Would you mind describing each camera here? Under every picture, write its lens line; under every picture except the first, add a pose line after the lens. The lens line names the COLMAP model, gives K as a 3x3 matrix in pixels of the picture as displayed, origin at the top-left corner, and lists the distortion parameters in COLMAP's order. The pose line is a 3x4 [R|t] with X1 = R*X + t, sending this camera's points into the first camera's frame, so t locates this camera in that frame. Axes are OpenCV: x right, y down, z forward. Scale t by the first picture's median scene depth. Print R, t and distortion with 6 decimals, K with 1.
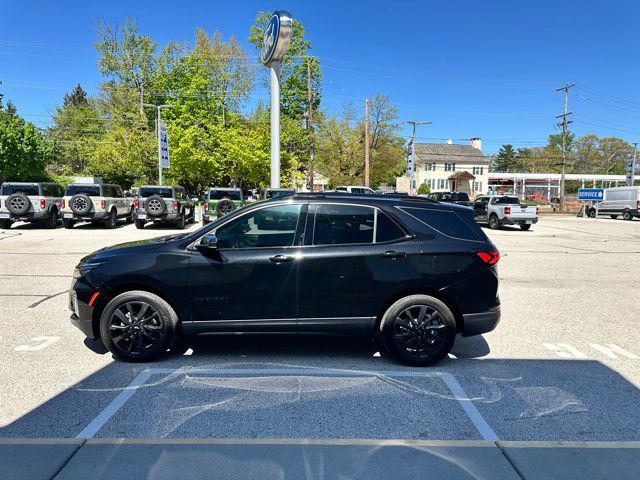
lens RADIAL K [[448.5, 0, 320.3], [0, 448.5, 247.6], [0, 0, 1]] dist [0.052001, -0.083095]
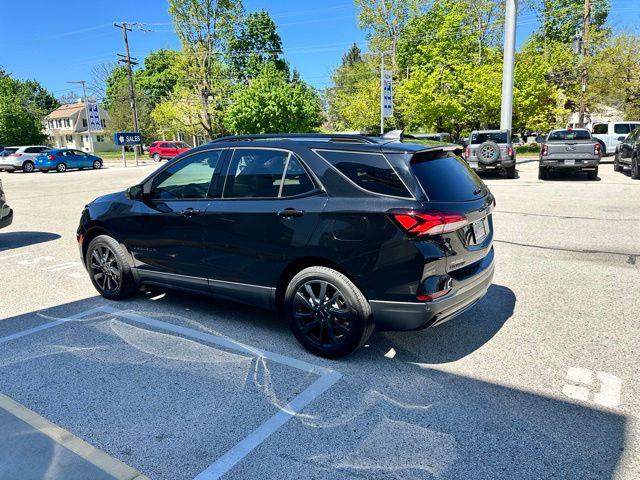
lens RADIAL K [[451.1, 0, 320.0], [0, 451.1, 240.0], [0, 0, 1]] dist [0.077783, -0.116229]
pose [[0.828587, 0.074643, -0.554863, 0.149097], [-0.022137, 0.994666, 0.100749, -0.004033], [0.559423, -0.071196, 0.825819, 0.085513]]
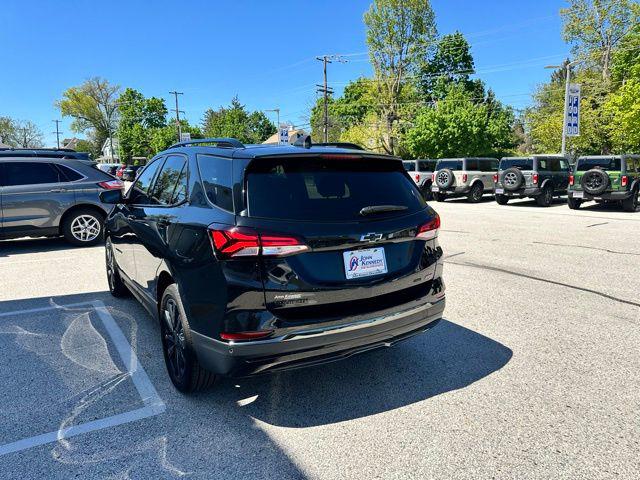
lens RADIAL K [[451.3, 0, 320.0], [0, 451.3, 240.0], [0, 0, 1]] dist [0.059859, -0.082026]
pose [[0.525466, 0.106937, -0.844067, 0.210476], [-0.083726, 0.993754, 0.073779, -0.006960], [0.846685, 0.031902, 0.531137, 0.189494]]
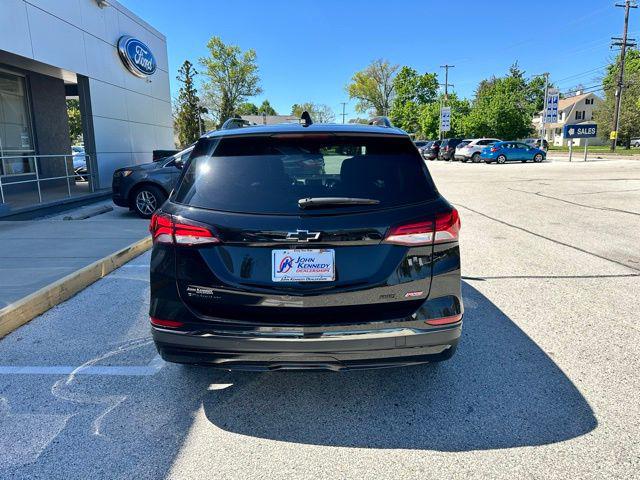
lens RADIAL K [[450.9, 0, 313.6], [0, 450.9, 241.8], [0, 0, 1]] dist [0.030275, -0.036059]
pose [[-0.033905, 0.183971, -0.982347, 0.213202], [-0.102857, 0.977050, 0.186530, -0.018786], [0.994118, 0.107366, -0.014204, 0.280799]]
